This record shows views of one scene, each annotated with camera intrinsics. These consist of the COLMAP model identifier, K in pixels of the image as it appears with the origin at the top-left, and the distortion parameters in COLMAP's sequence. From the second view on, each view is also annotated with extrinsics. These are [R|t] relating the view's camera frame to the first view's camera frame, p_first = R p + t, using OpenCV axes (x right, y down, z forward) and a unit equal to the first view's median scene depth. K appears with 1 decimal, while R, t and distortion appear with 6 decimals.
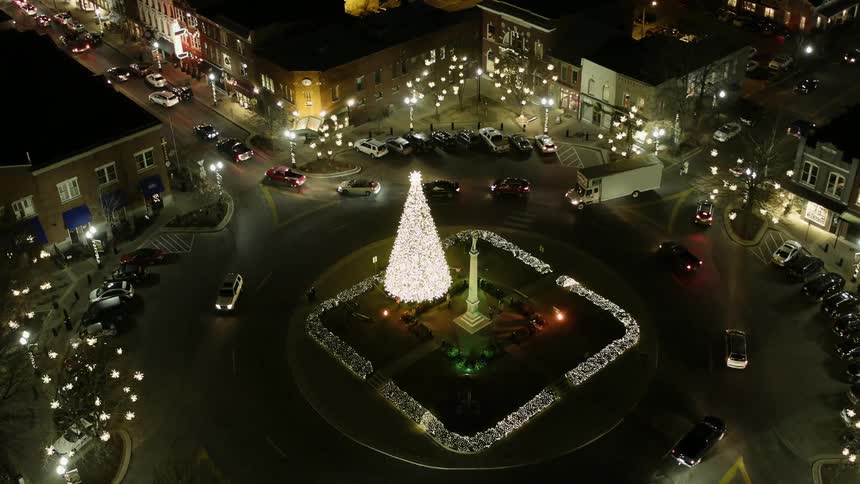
lens RADIAL K [[909.7, 0, 430.0], [0, 909.7, 242.0], [0, 0, 1]] dist [-0.220484, 0.101062]
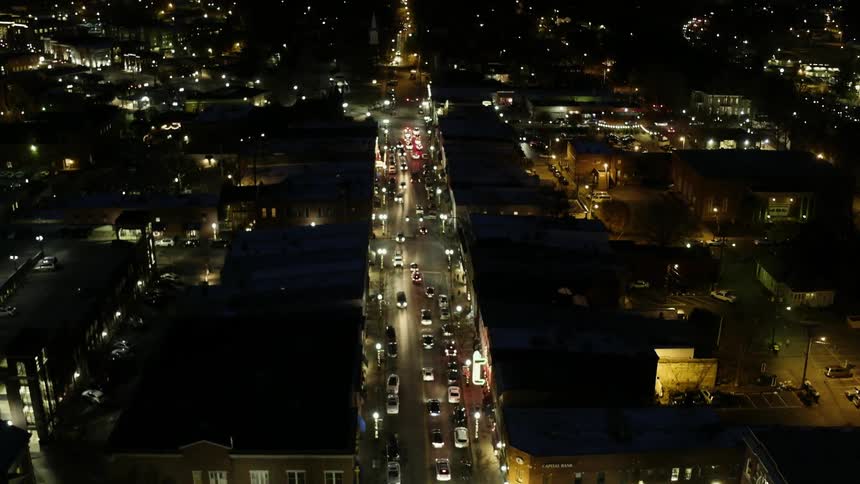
lens RADIAL K [[909.7, 0, 430.0], [0, 909.7, 242.0], [0, 0, 1]] dist [-0.220484, 0.101062]
pose [[0.770821, 0.228332, -0.594727, 0.327023], [-0.375956, 0.916703, -0.135326, -0.228061], [0.514288, 0.327903, 0.792456, 0.069220]]
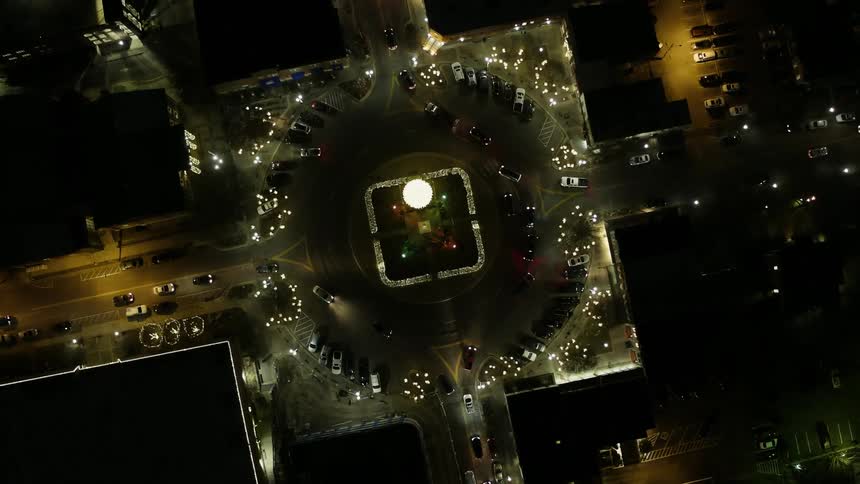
lens RADIAL K [[909.7, 0, 430.0], [0, 909.7, 242.0], [0, 0, 1]] dist [-0.220484, 0.101062]
pose [[0.864810, 0.501396, -0.026580, 0.107830], [-0.285124, 0.533979, 0.795971, -1.373687], [0.413289, -0.680785, 0.604751, -0.368830]]
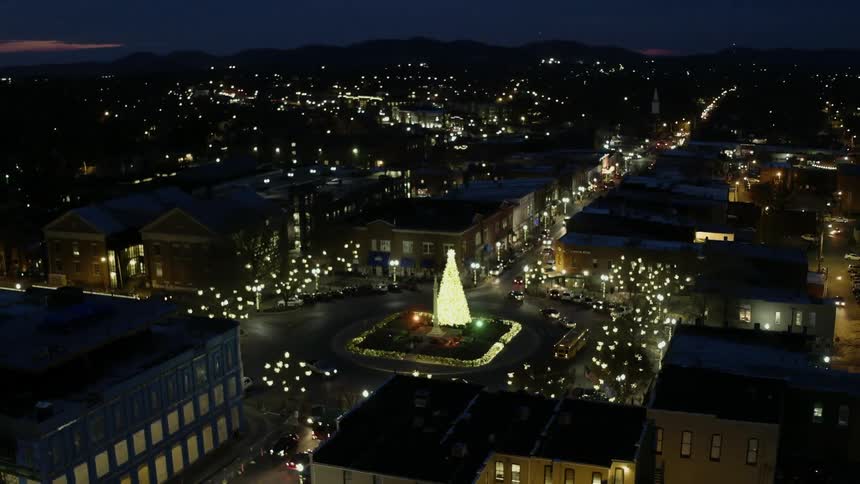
lens RADIAL K [[909.7, 0, 430.0], [0, 909.7, 242.0], [0, 0, 1]] dist [-0.220484, 0.101062]
pose [[0.460823, 0.184123, -0.868183, 1.167475], [-0.501018, 0.861424, -0.083246, 0.064564], [0.732546, 0.473337, 0.489212, 0.023410]]
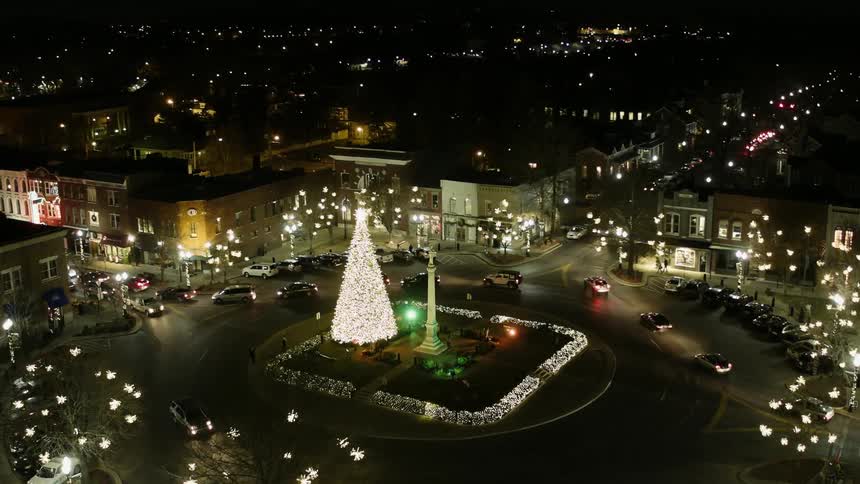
lens RADIAL K [[909.7, 0, 430.0], [0, 909.7, 242.0], [0, 0, 1]] dist [-0.220484, 0.101062]
pose [[0.949810, -0.075940, 0.303471, -0.190364], [0.178369, 0.928411, -0.325940, 0.230267], [-0.256994, 0.363711, 0.895360, 0.037191]]
